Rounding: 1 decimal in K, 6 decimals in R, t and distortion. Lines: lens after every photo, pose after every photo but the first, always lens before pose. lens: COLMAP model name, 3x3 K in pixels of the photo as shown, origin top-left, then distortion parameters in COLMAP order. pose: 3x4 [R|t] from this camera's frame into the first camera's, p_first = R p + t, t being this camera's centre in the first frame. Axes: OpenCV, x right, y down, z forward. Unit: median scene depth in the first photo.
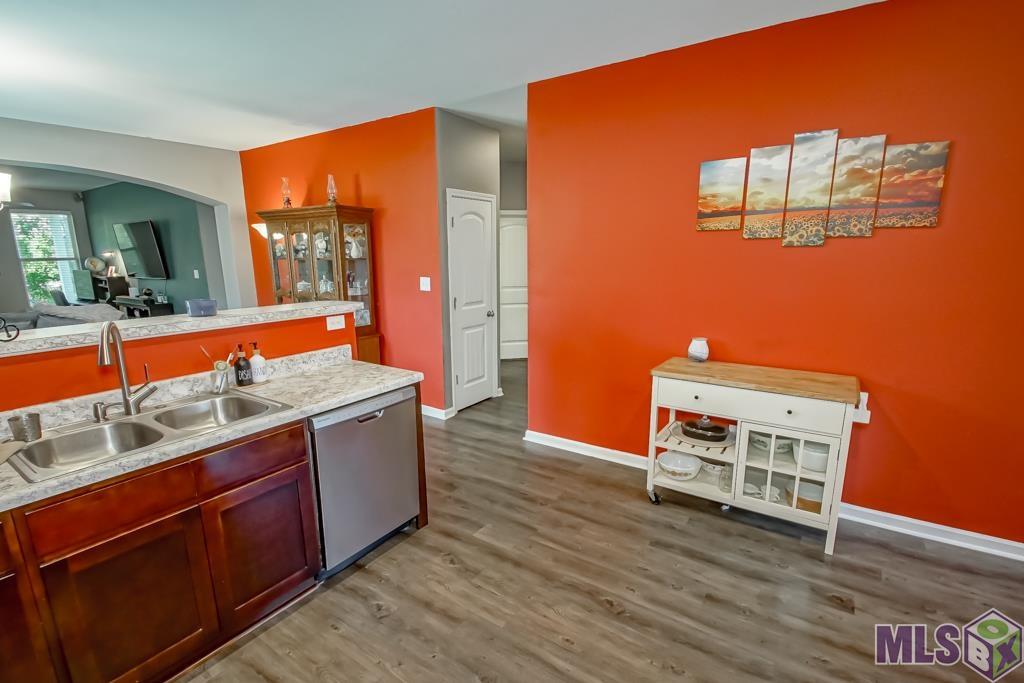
lens RADIAL K [[473.8, 0, 485.4], [0, 473.8, 348.1], [0, 0, 1]] dist [-0.001351, -0.000724]
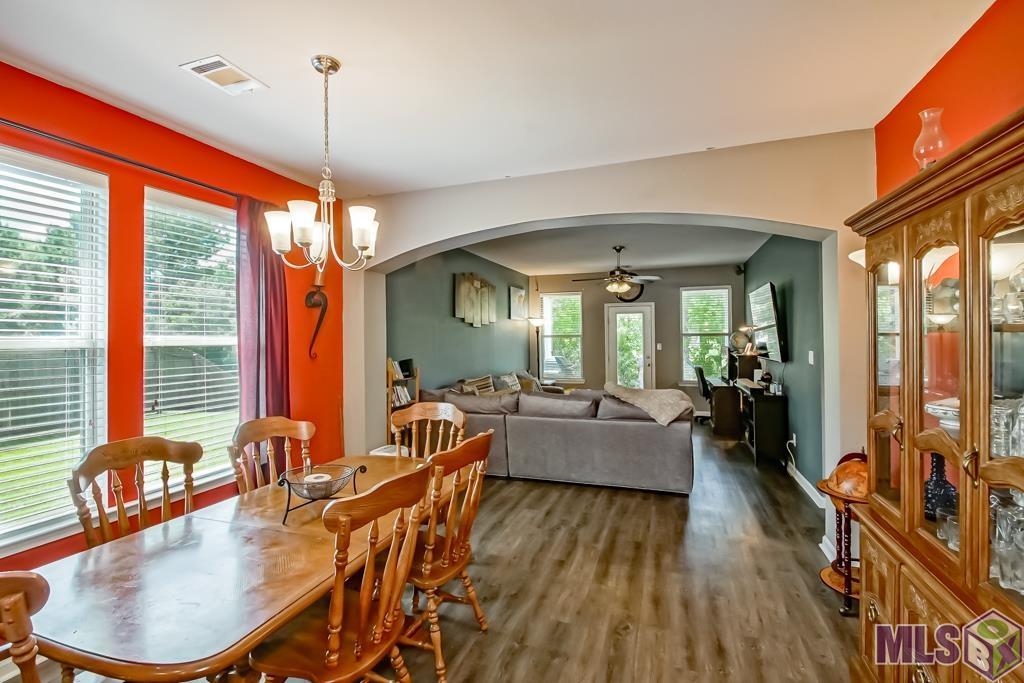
lens RADIAL K [[473.8, 0, 514.1], [0, 473.8, 340.0], [0, 0, 1]] dist [-0.001351, -0.000724]
pose [[0.284430, 0.011677, -0.958626, -0.337064], [-0.182288, 0.982343, -0.042120, -0.230447], [0.941207, 0.186726, 0.281537, 1.280039]]
